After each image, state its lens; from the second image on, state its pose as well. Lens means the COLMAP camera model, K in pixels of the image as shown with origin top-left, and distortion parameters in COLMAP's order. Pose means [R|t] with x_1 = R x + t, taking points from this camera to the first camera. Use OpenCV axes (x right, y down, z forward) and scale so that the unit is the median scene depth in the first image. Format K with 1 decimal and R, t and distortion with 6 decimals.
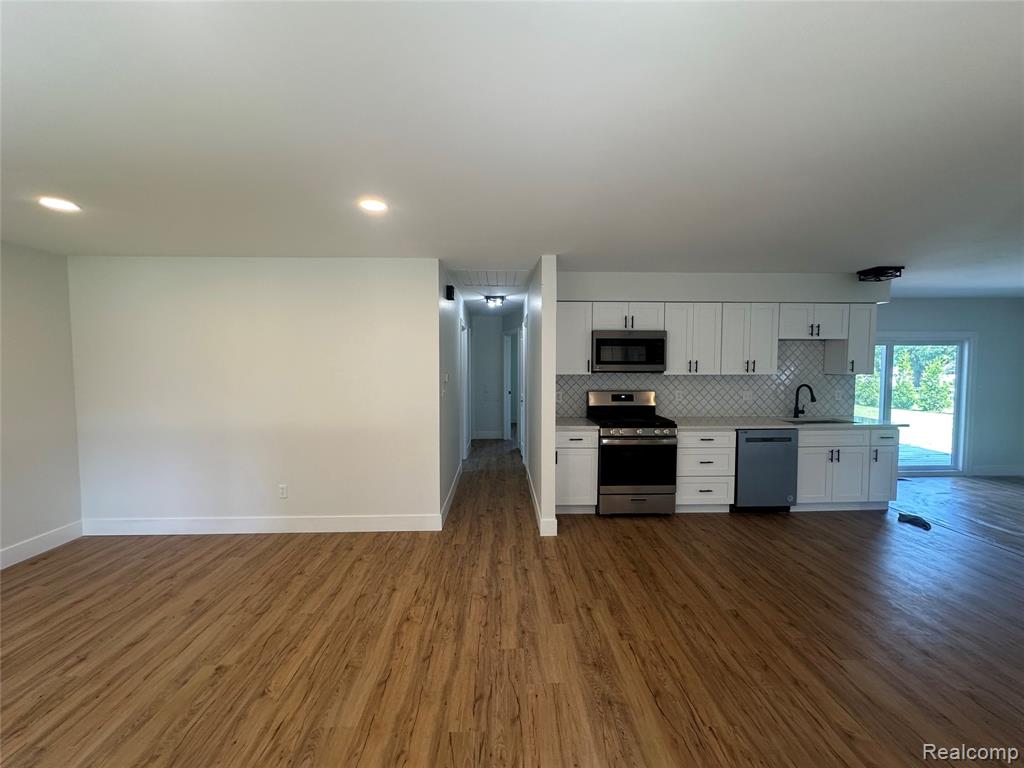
lens RADIAL K [[409.8, 0, 513.2], [0, 409.8, 382.6], [0, 0, 1]] dist [-0.004475, 0.001871]
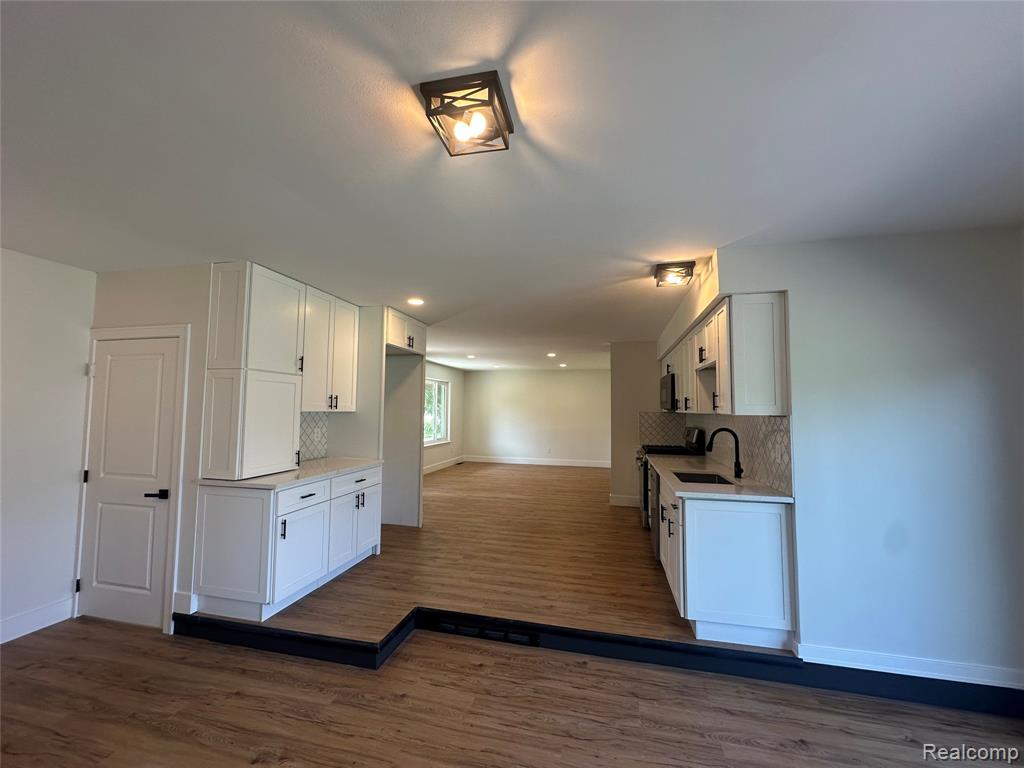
lens RADIAL K [[409.8, 0, 512.0], [0, 409.8, 384.2], [0, 0, 1]] dist [-0.004475, 0.001871]
pose [[-0.265852, -0.060895, -0.962089, 1.672879], [-0.056747, 0.997261, -0.047440, -0.019282], [0.962342, 0.041984, -0.268579, 0.931503]]
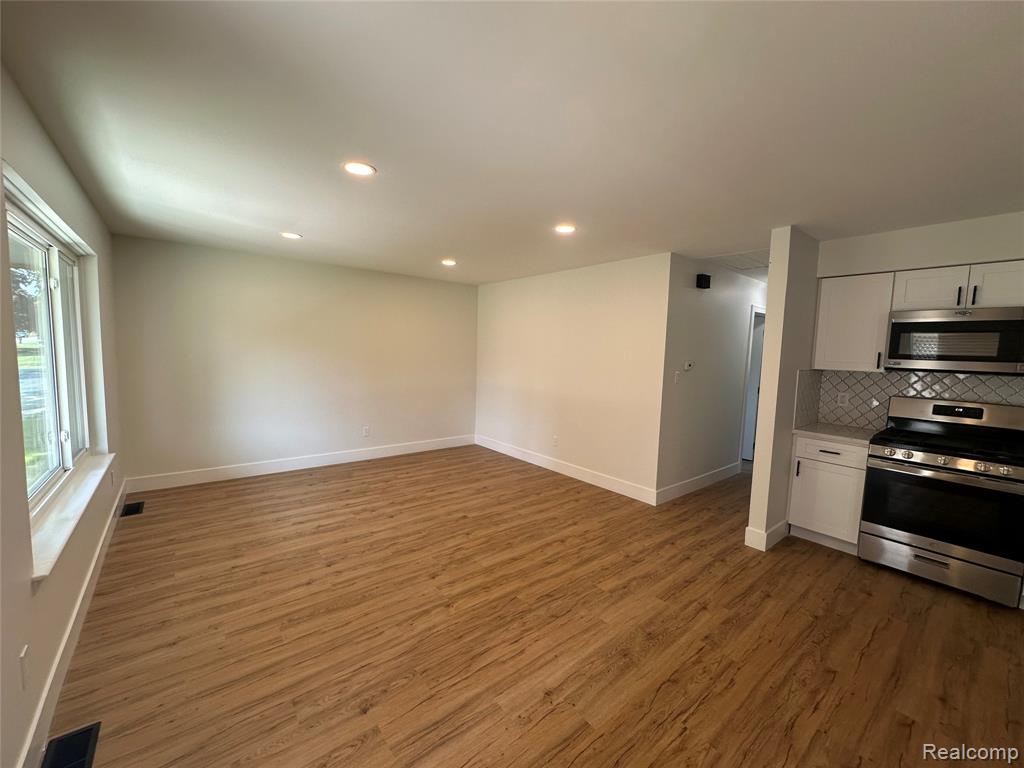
lens RADIAL K [[409.8, 0, 512.5], [0, 409.8, 384.5], [0, 0, 1]] dist [-0.004475, 0.001871]
pose [[0.607309, 0.086824, -0.789707, 0.391001], [-0.068347, 0.996035, 0.056948, 0.005621], [0.791520, 0.019389, 0.610836, 0.031615]]
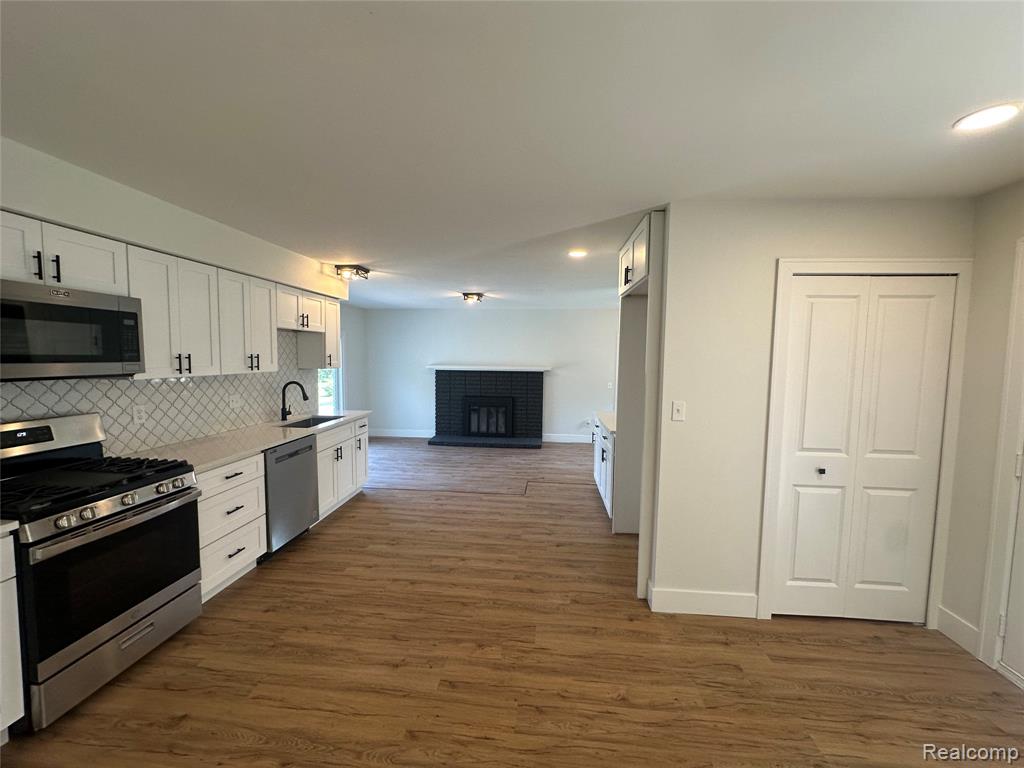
lens RADIAL K [[409.8, 0, 513.1], [0, 409.8, 382.9], [0, 0, 1]] dist [-0.004475, 0.001871]
pose [[0.125433, -0.065816, 0.989917, -0.109696], [0.037051, 0.997412, 0.061620, -0.032413], [-0.991410, 0.028948, 0.127547, 0.469868]]
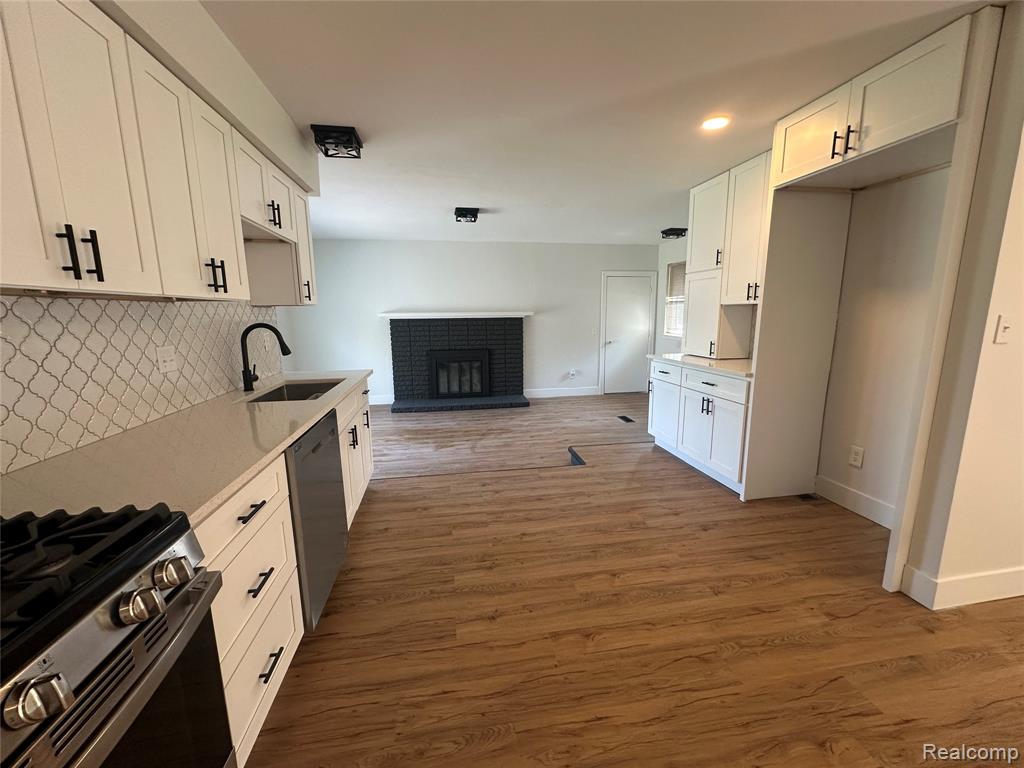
lens RADIAL K [[409.8, 0, 513.1], [0, 409.8, 383.4], [0, 0, 1]] dist [-0.004475, 0.001871]
pose [[-0.135014, -0.167247, 0.976627, 0.175043], [0.059280, 0.982523, 0.176452, 0.007164], [-0.989069, 0.081718, -0.122740, 0.845193]]
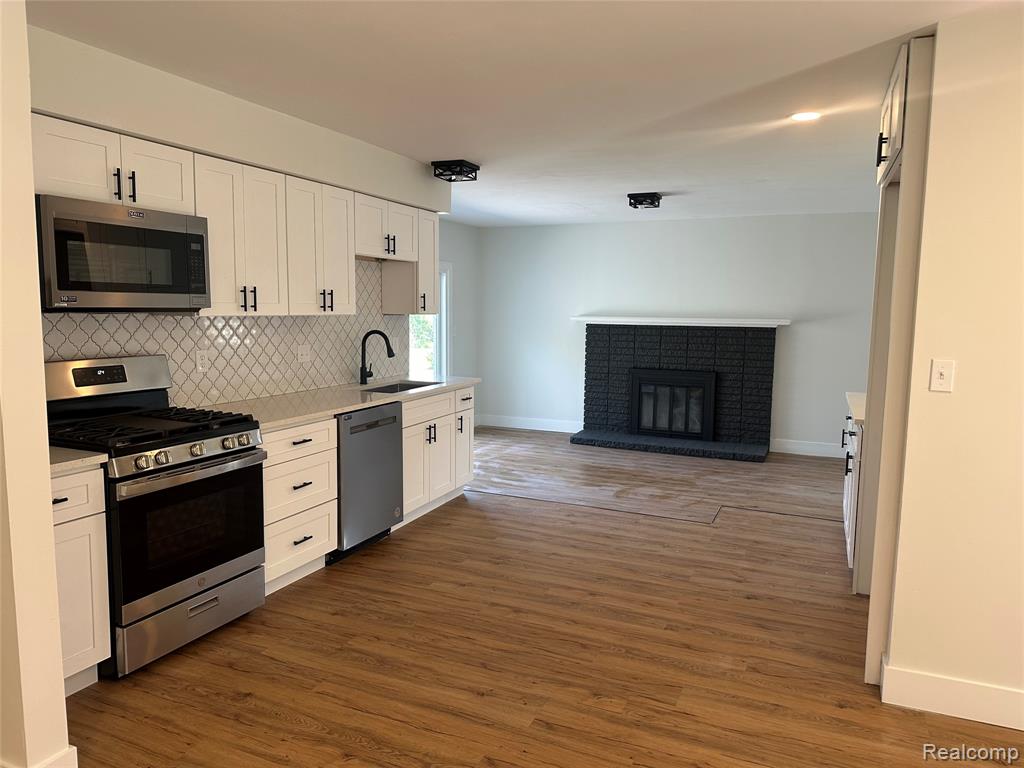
lens RADIAL K [[715.2, 0, 507.0], [0, 715.2, 383.4], [0, 0, 1]] dist [0.067569, -0.091901]
pose [[0.435348, -0.093390, 0.895405, -0.219331], [0.031294, 0.995574, 0.088622, -0.006296], [-0.899718, -0.010561, 0.436343, 0.373524]]
